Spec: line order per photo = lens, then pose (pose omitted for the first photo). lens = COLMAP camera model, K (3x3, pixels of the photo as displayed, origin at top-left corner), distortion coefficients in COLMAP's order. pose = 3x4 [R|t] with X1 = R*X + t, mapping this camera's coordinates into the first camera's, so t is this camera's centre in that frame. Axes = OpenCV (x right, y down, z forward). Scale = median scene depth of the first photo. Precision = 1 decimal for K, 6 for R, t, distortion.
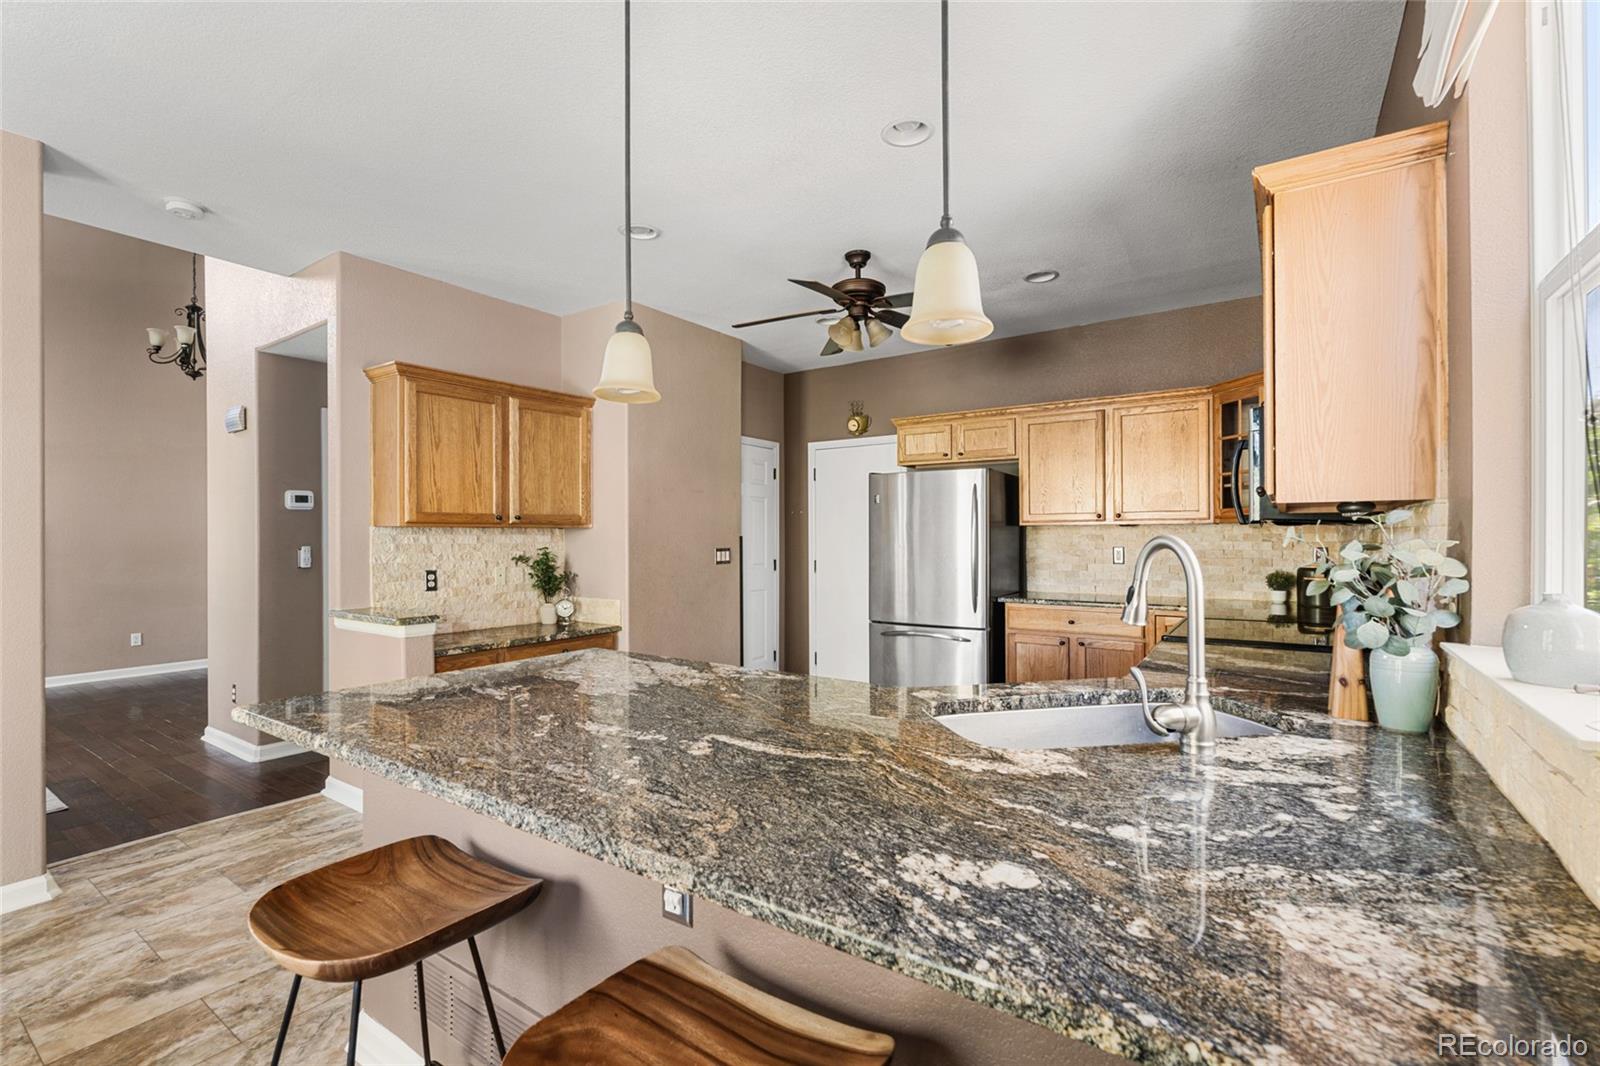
lens RADIAL K [[715.3, 0, 793.9], [0, 715.3, 539.2], [0, 0, 1]] dist [-0.007851, 0.002389]
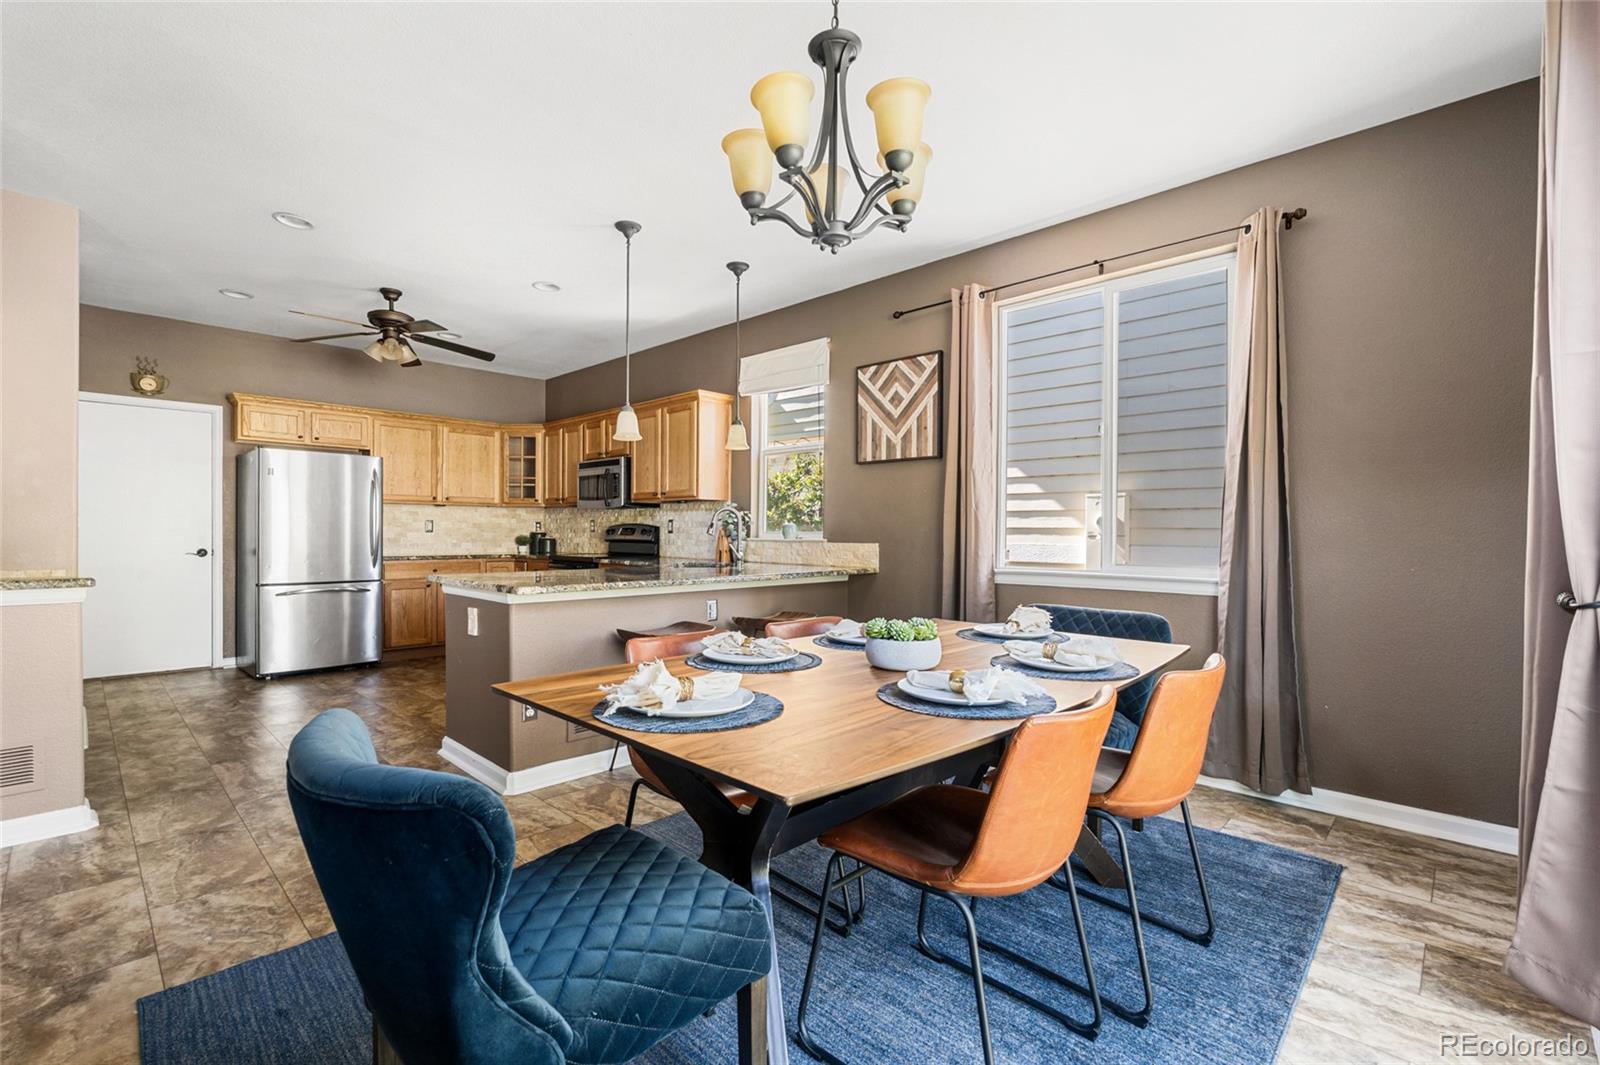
lens RADIAL K [[715.3, 0, 794.1], [0, 715.3, 534.2], [0, 0, 1]] dist [-0.007851, 0.002389]
pose [[0.182859, 0.003696, 0.983132, -0.885048], [-0.006613, 0.999975, -0.002530, 0.040032], [-0.983117, -0.006039, 0.182879, 0.021503]]
